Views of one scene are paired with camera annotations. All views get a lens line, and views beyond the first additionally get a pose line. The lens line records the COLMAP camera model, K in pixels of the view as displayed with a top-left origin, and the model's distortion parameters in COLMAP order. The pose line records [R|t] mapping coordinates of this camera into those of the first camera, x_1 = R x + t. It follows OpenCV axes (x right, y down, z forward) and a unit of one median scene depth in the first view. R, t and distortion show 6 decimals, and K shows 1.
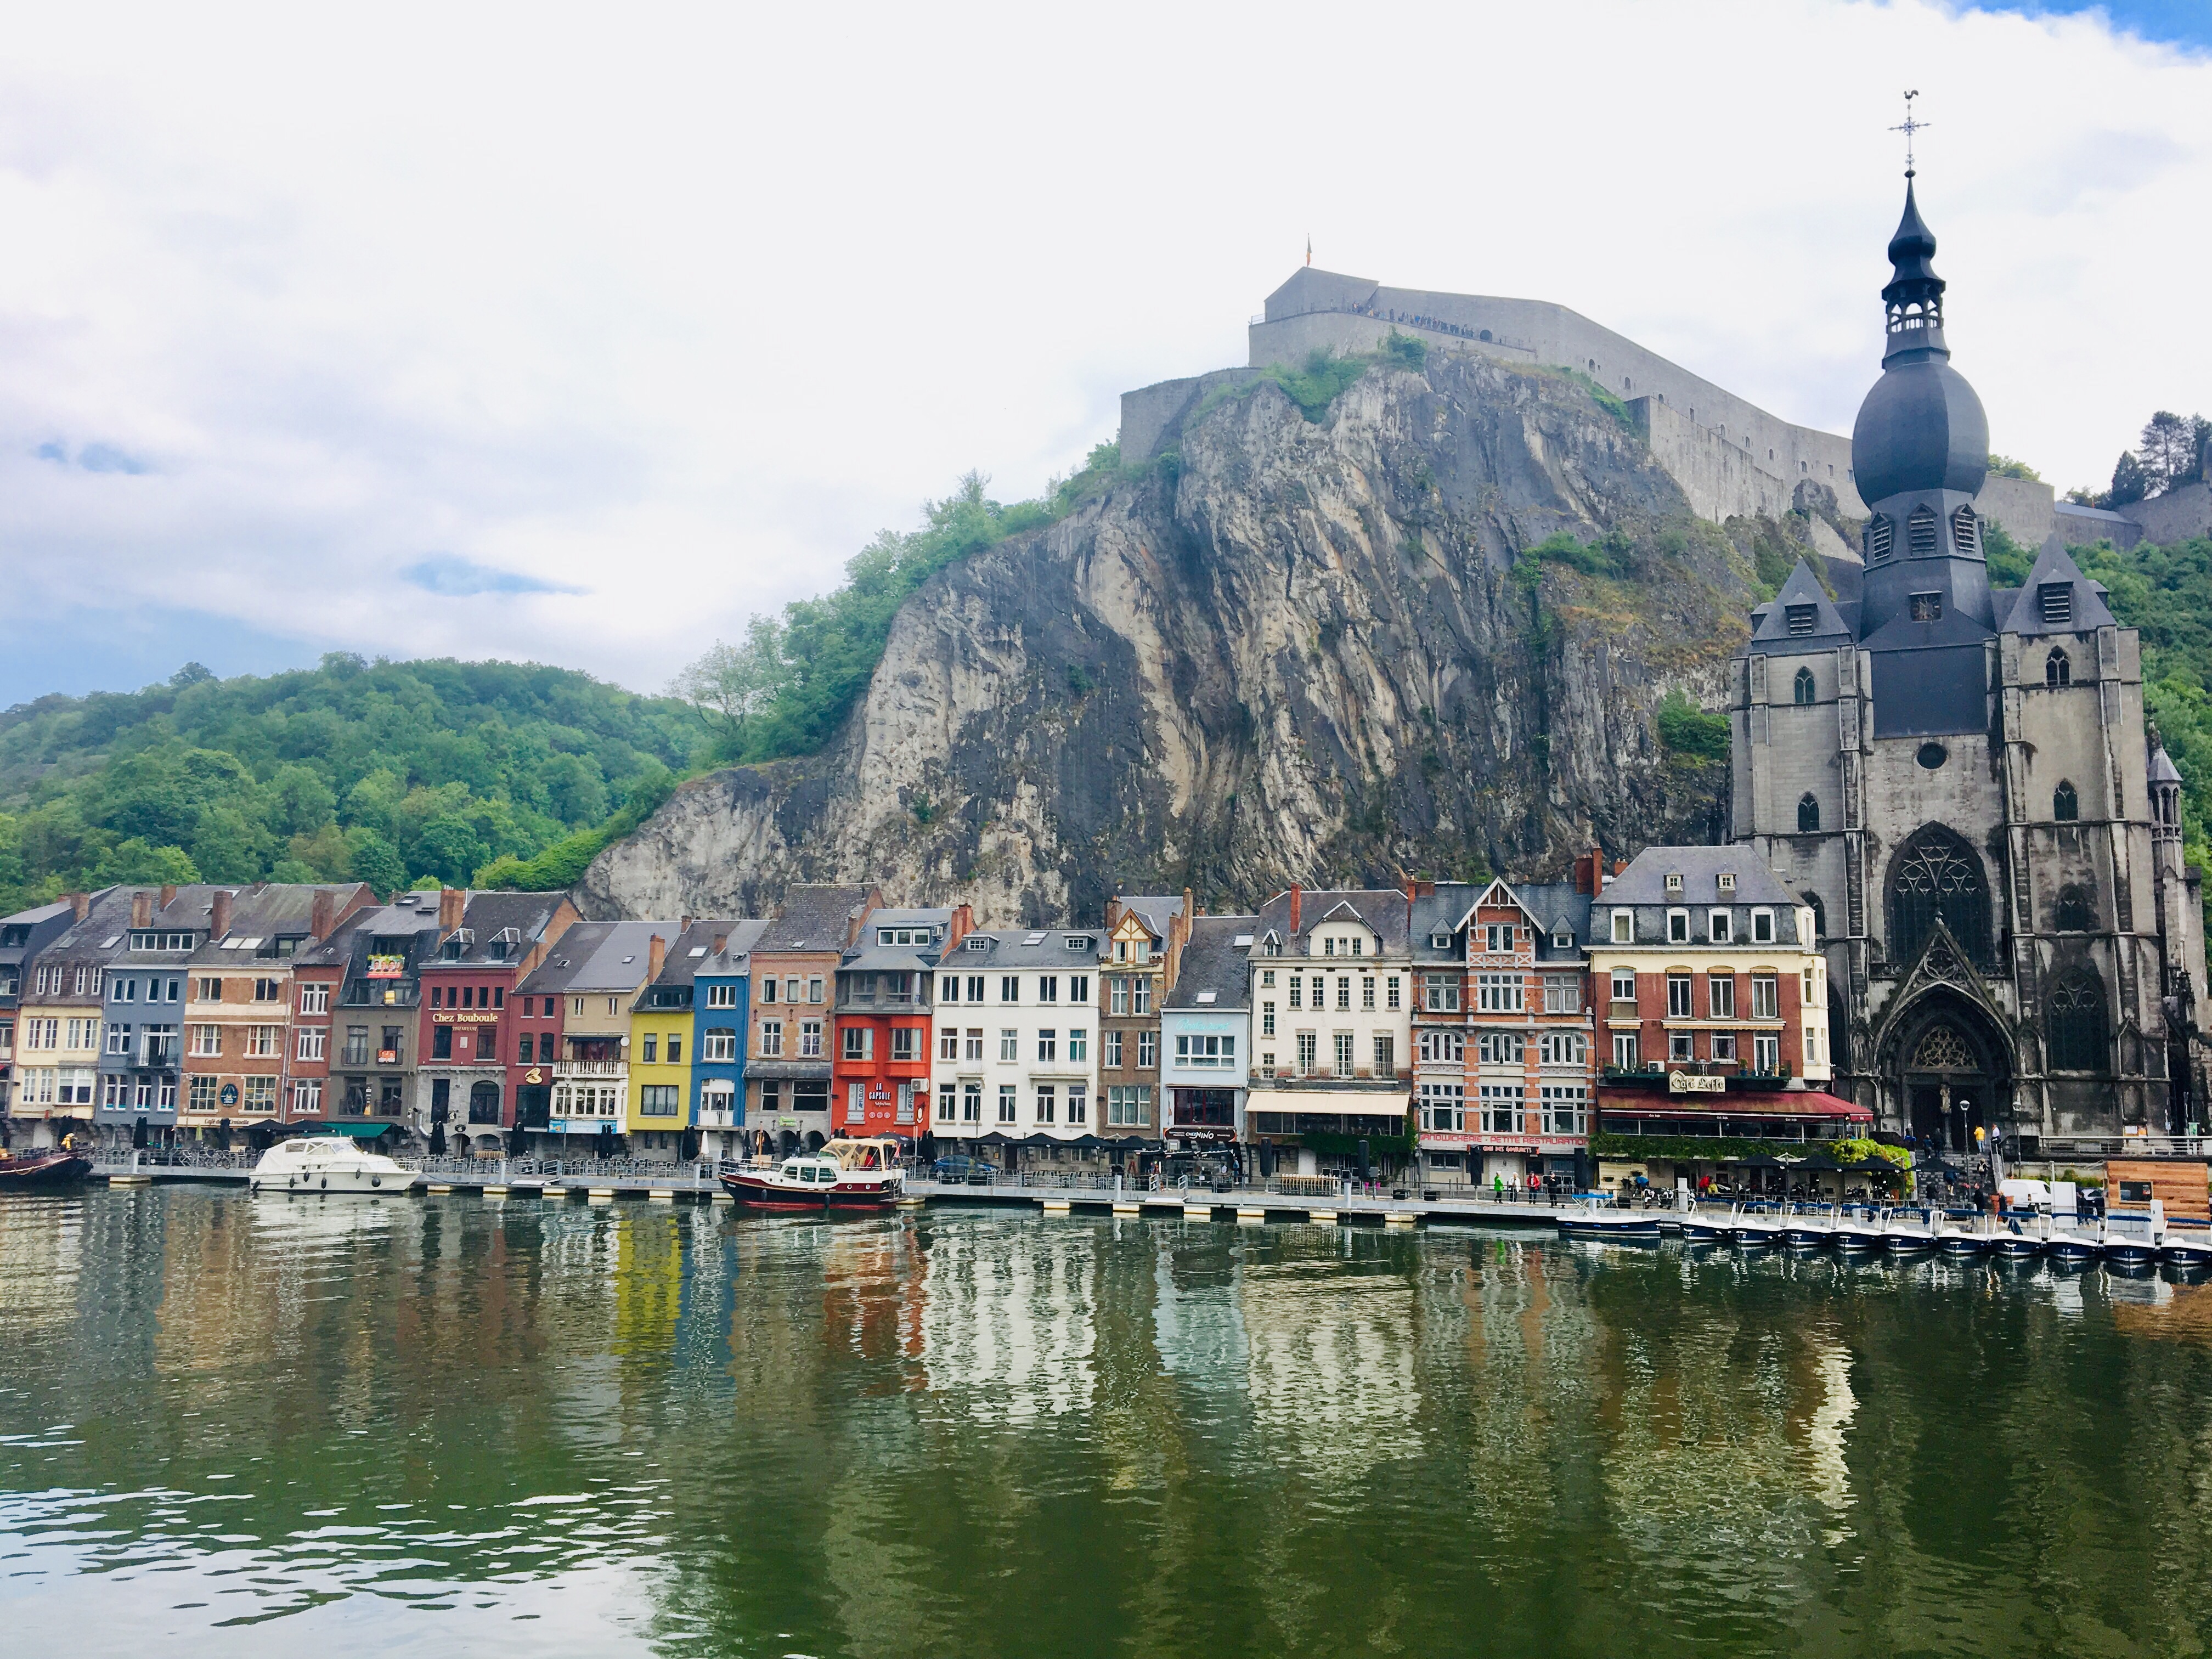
lens RADIAL K [[1854.3, 0, 1114.1], [0, 1854.3, 840.7], [0, 0, 1]] dist [0.107747, -0.169700]
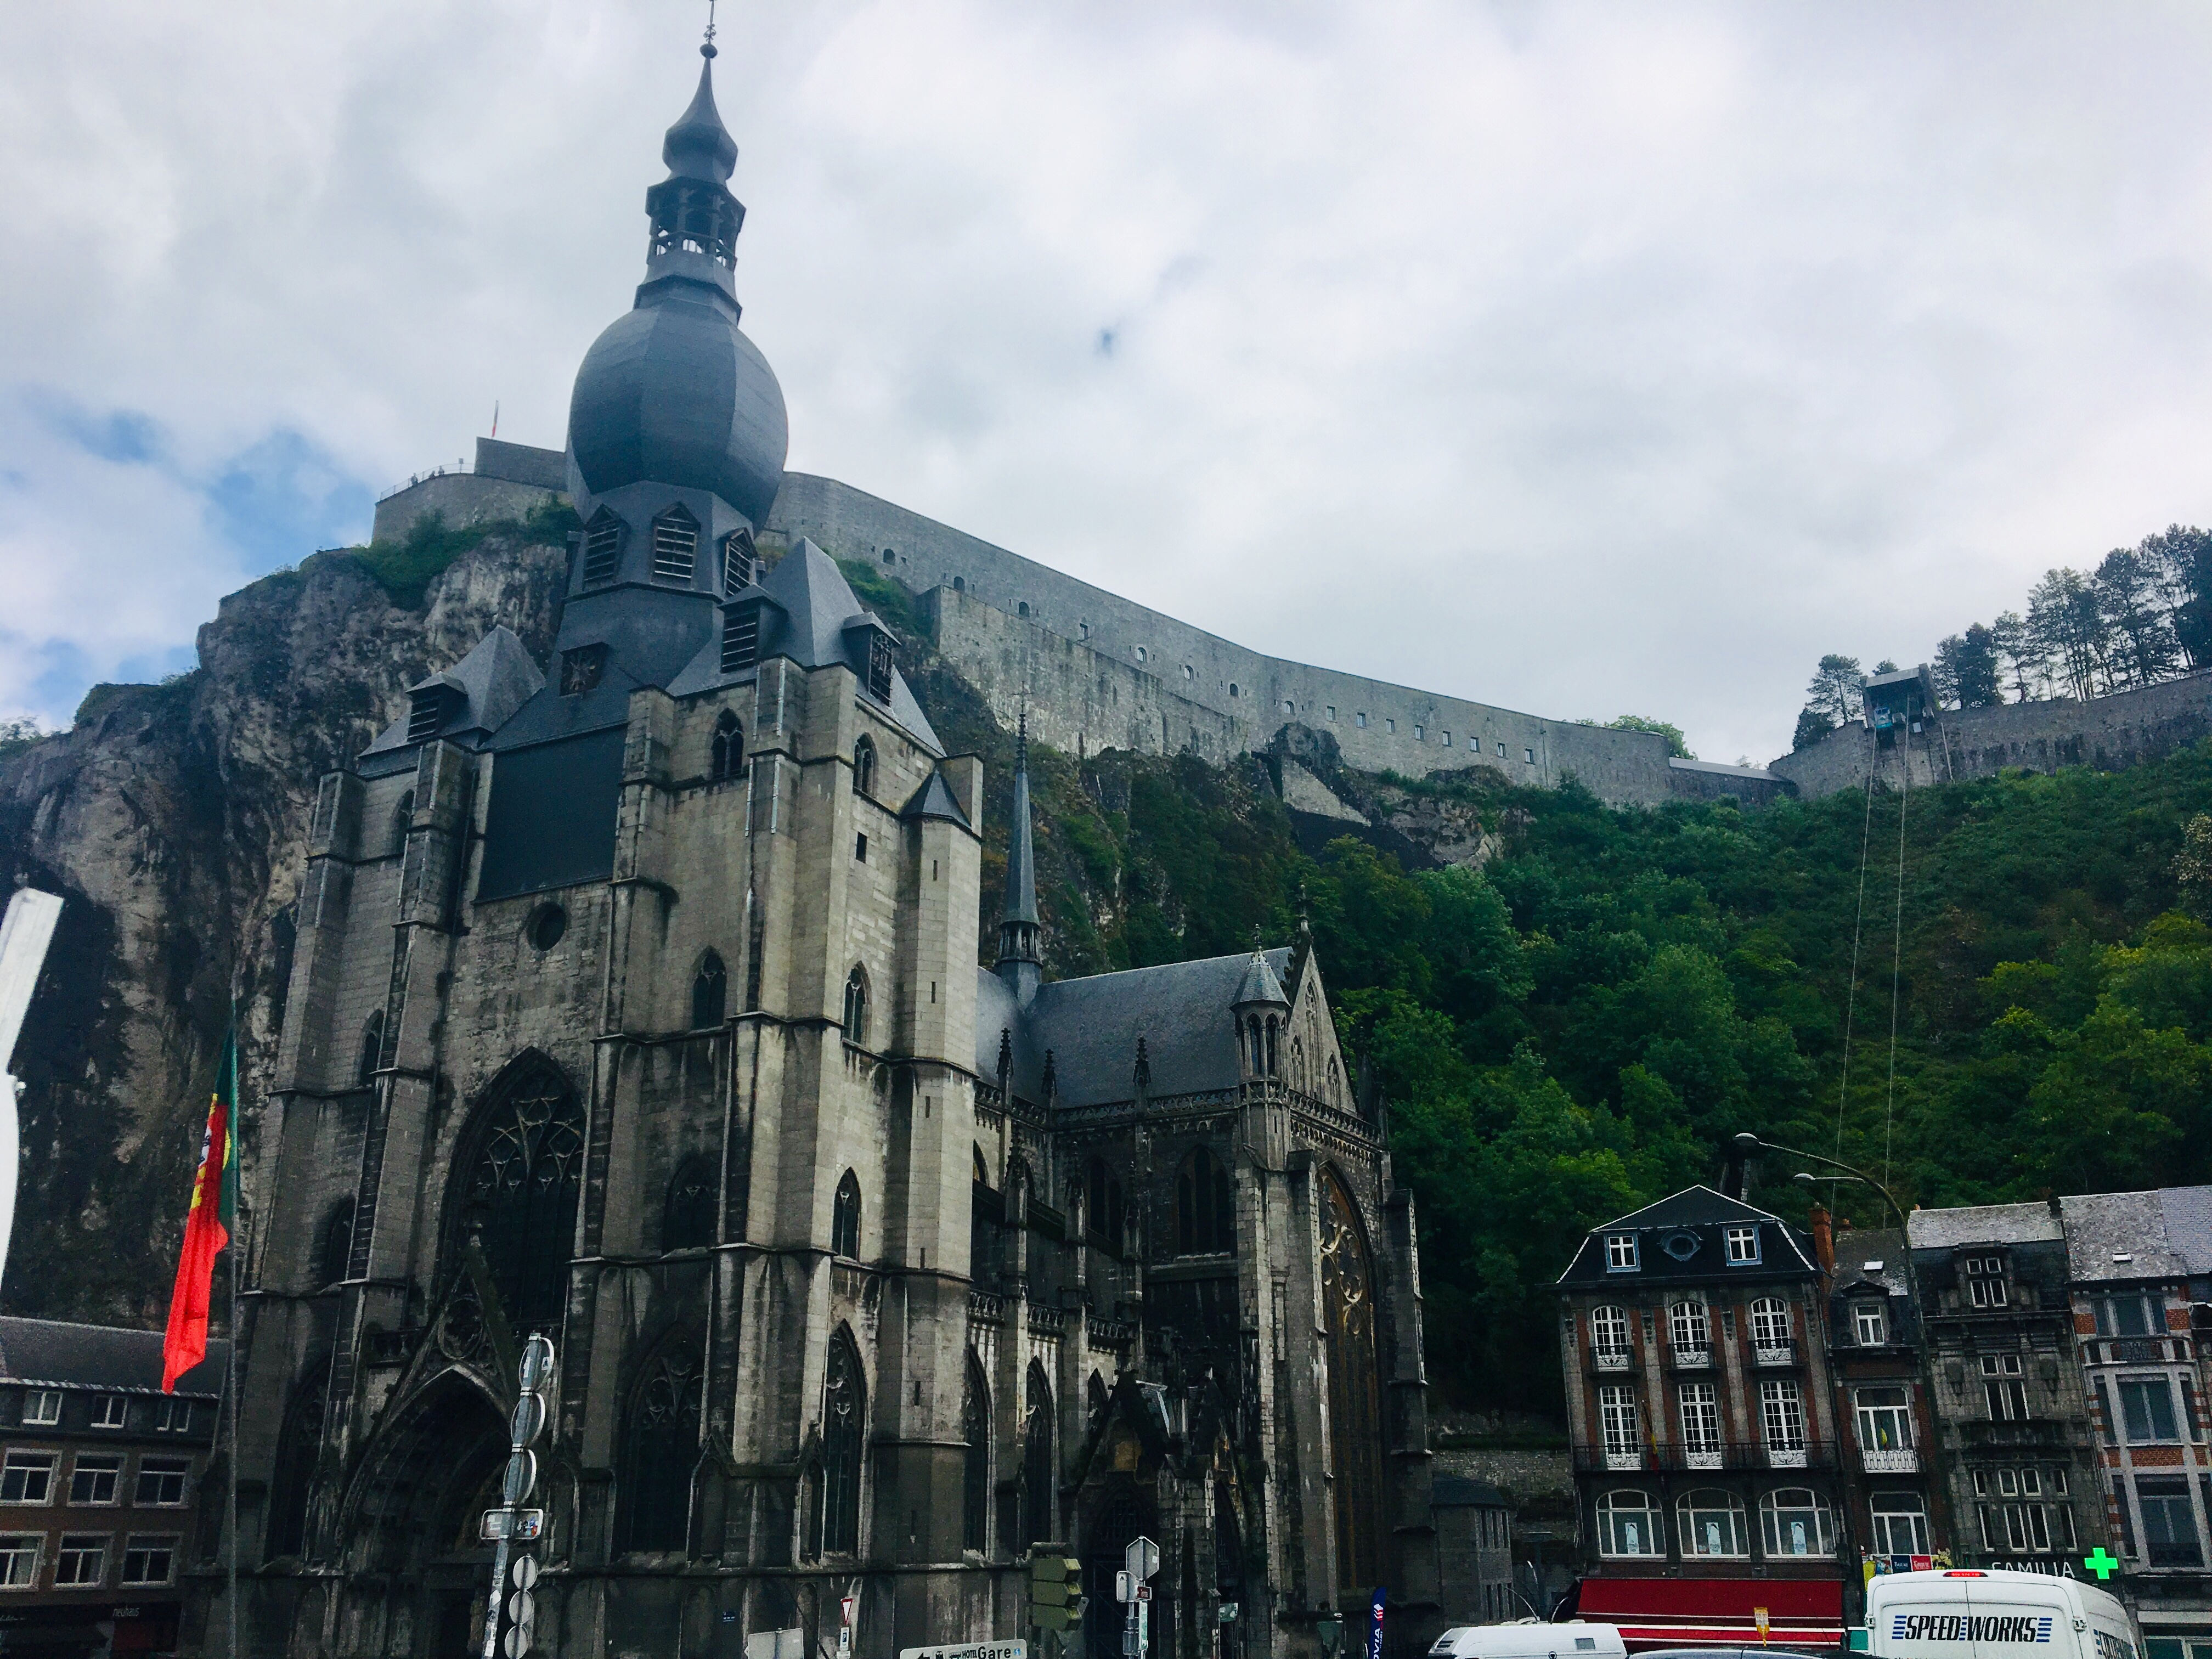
lens RADIAL K [[1854.3, 0, 1114.1], [0, 1854.3, 840.7], [0, 0, 1]] dist [0.107747, -0.169700]
pose [[0.998743, -0.037556, -0.033207, 0.425803], [0.029157, 0.974004, -0.224647, 0.038168], [0.040780, 0.223397, 0.973874, 0.335954]]
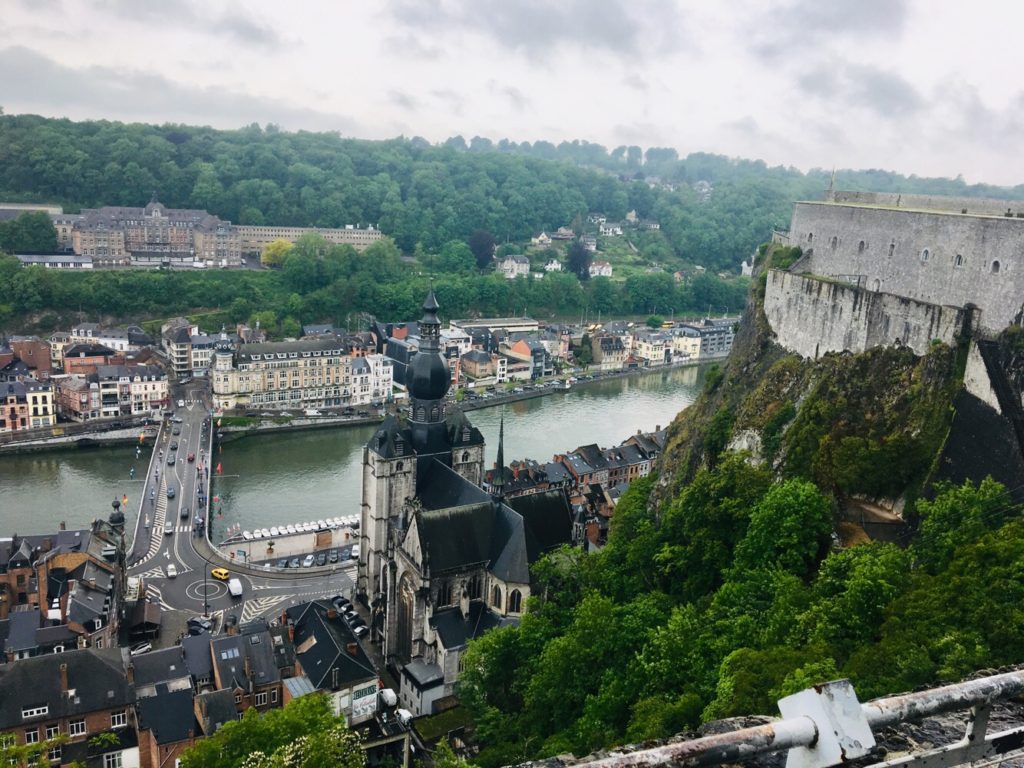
lens RADIAL K [[858.4, 0, 515.7], [0, 858.4, 389.2], [0, 0, 1]] dist [0.107747, -0.169700]
pose [[-0.581791, 0.145802, -0.800163, 1.062290], [0.031424, 0.987096, 0.157015, -0.290970], [0.812731, 0.066206, -0.578865, 1.394033]]
